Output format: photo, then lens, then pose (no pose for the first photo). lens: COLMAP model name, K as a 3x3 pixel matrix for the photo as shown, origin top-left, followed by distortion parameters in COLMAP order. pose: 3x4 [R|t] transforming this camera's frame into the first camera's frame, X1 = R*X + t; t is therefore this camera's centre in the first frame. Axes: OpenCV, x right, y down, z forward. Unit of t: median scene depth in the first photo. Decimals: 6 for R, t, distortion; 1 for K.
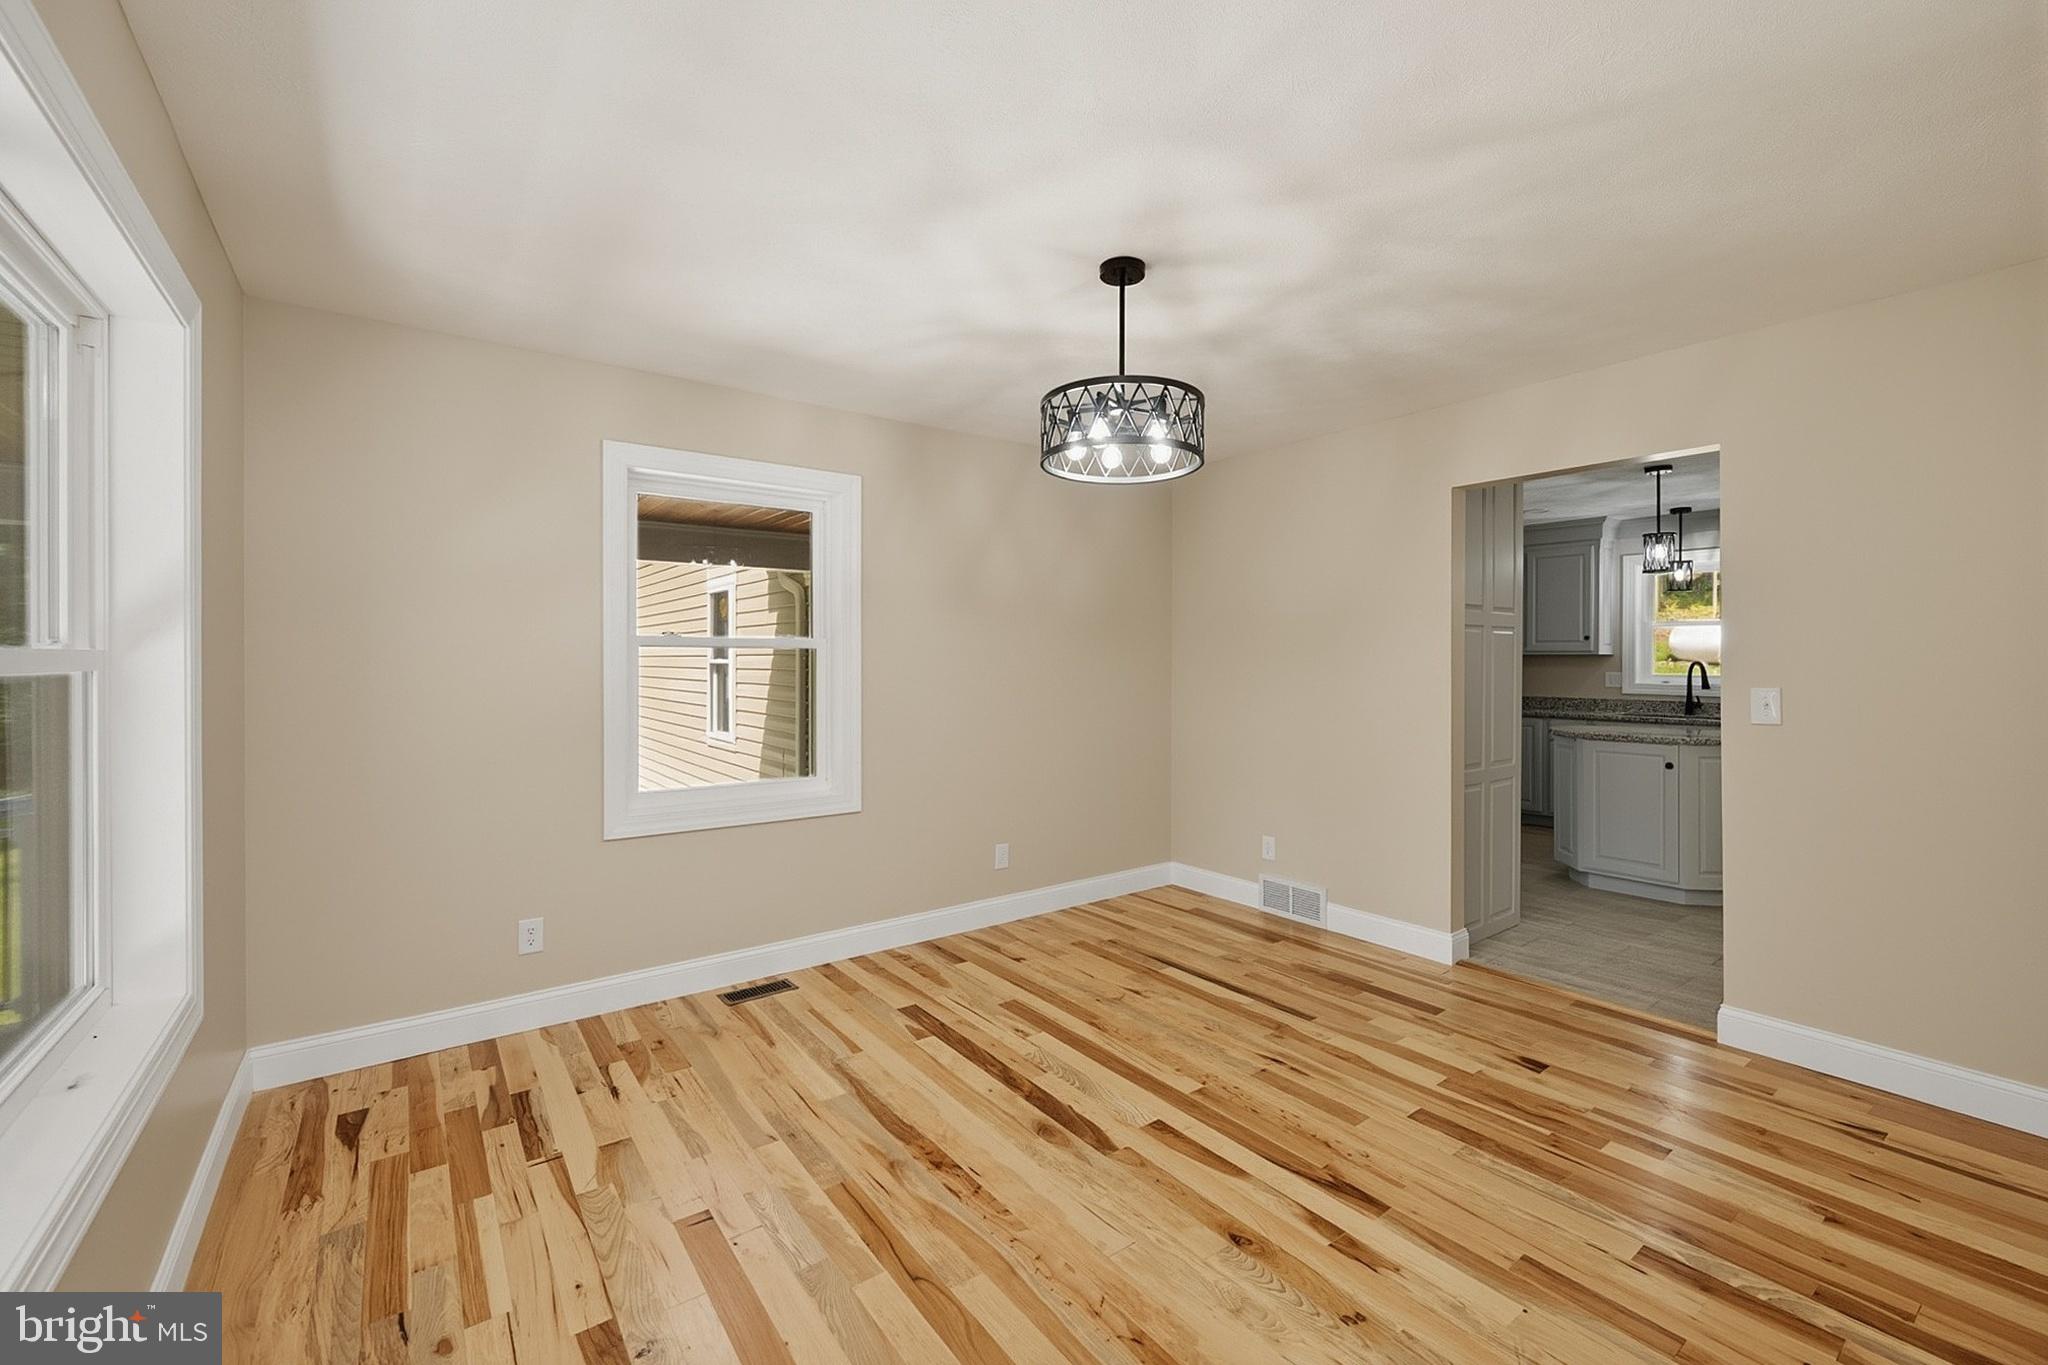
lens RADIAL K [[841.0, 0, 1026.9], [0, 841.0, 671.0], [0, 0, 1]] dist [-0.000054, -0.000089]
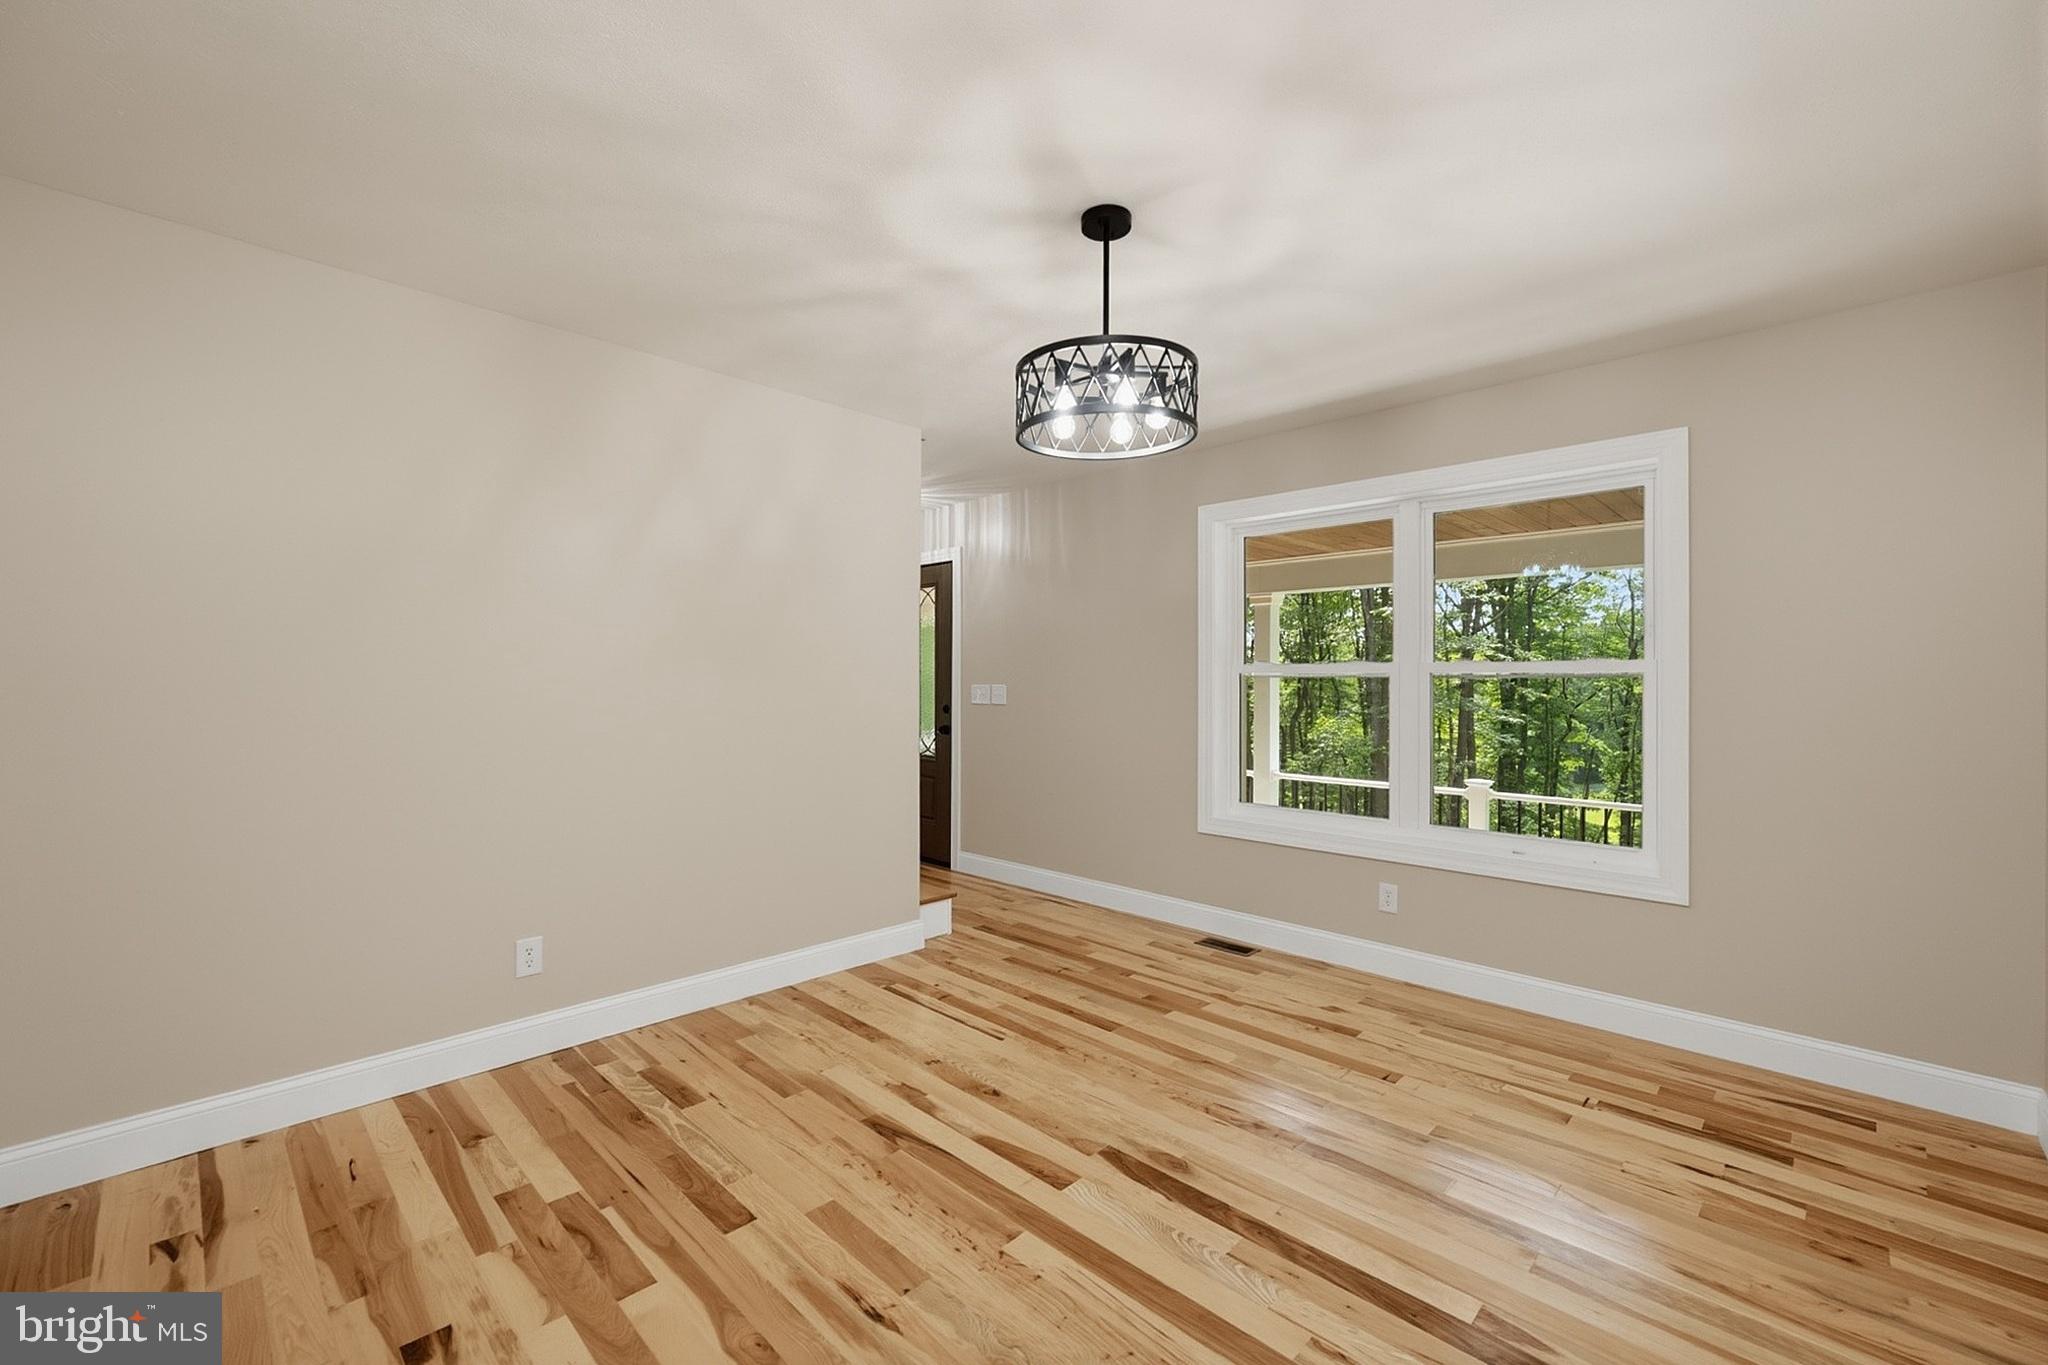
lens RADIAL K [[841.0, 0, 1026.9], [0, 841.0, 671.0], [0, 0, 1]] dist [-0.000054, -0.000089]
pose [[-0.986767, -0.007088, -0.161987, 0.303879], [-0.007612, 0.999968, 0.002618, 0.003135], [0.161963, 0.003817, -0.986789, 1.679522]]
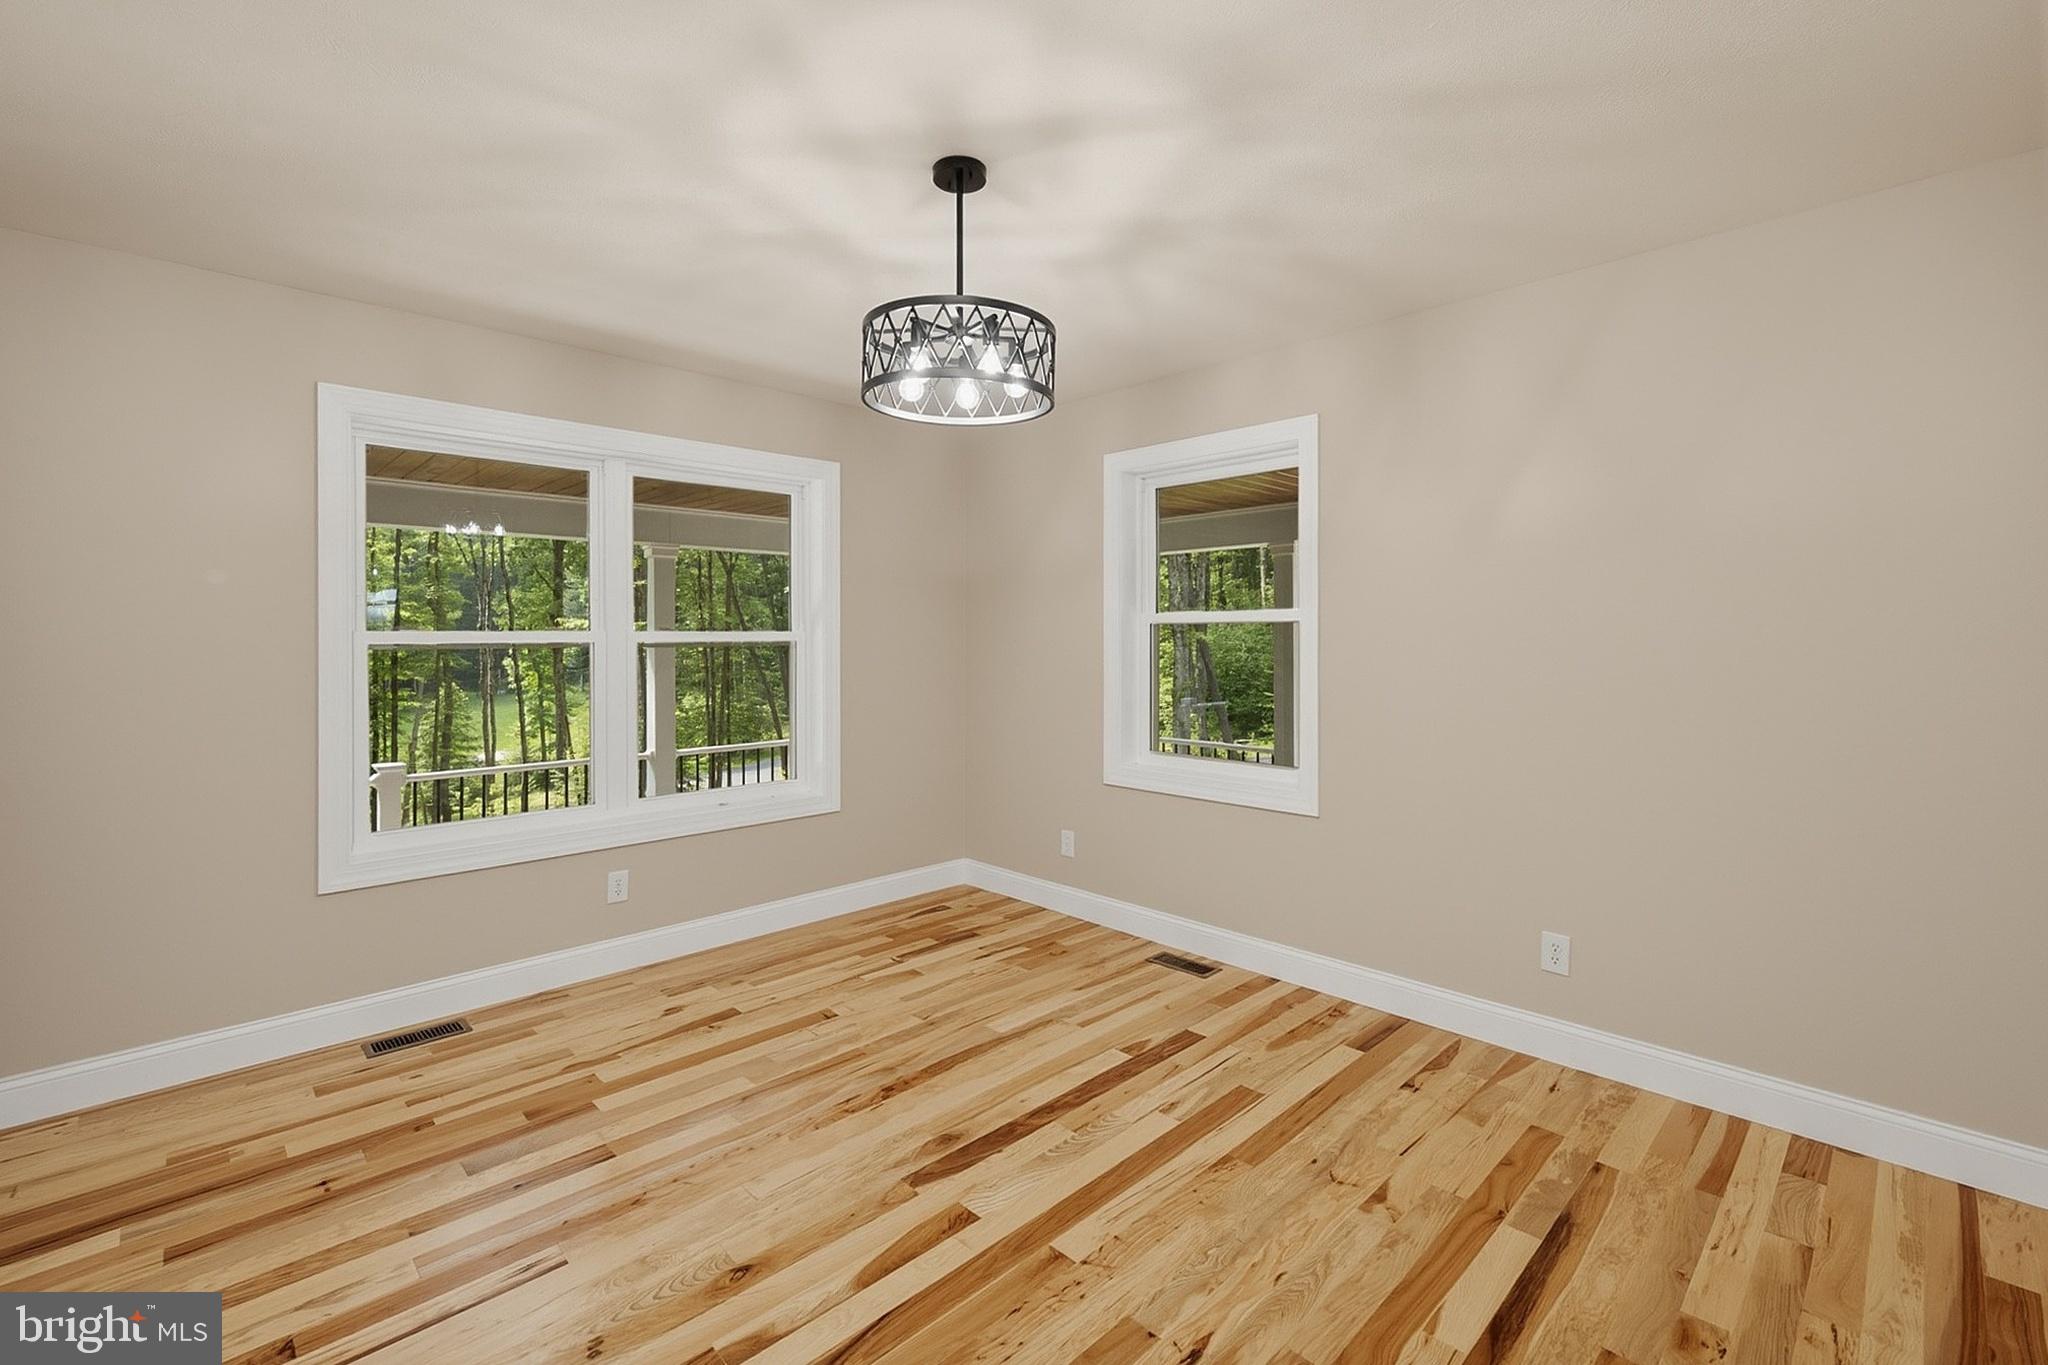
lens RADIAL K [[890.2, 0, 1015.2], [0, 890.2, 636.1], [0, 0, 1]] dist [-0.000174, 0.000121]
pose [[0.129842, -0.001625, -0.991533, 0.900872], [-0.010107, 0.999945, -0.002963, -0.006592], [0.991483, 0.010406, 0.129818, 0.840618]]
